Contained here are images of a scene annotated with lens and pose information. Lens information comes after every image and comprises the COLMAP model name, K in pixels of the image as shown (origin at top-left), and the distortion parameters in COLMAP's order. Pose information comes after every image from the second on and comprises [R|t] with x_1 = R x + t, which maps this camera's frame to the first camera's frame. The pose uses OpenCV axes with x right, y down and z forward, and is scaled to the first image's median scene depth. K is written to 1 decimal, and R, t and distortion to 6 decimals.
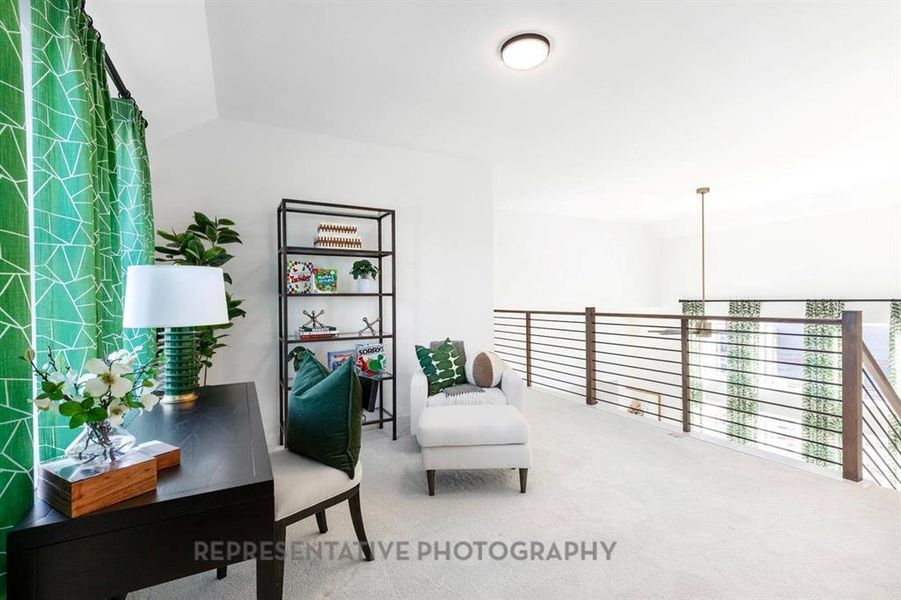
lens RADIAL K [[412.6, 0, 448.6], [0, 412.6, 300.3], [0, 0, 1]] dist [0.009047, -0.000603]
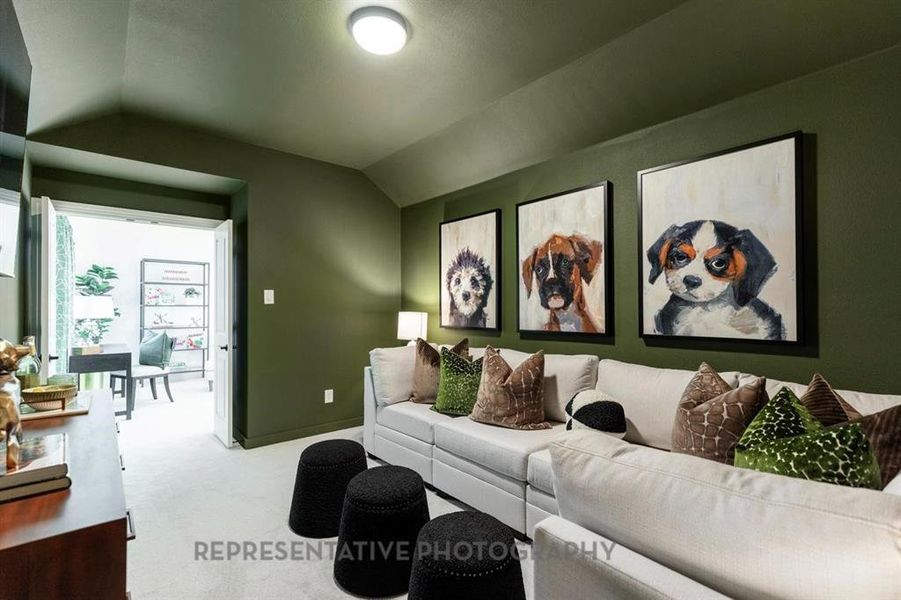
lens RADIAL K [[412.6, 0, 449.8], [0, 412.6, 301.3], [0, 0, 1]] dist [0.009047, -0.000603]
pose [[0.971844, 0.015657, 0.235103, 0.564123], [-0.012499, 0.999811, -0.014914, -0.022160], [-0.235292, 0.011556, 0.971856, -1.277763]]
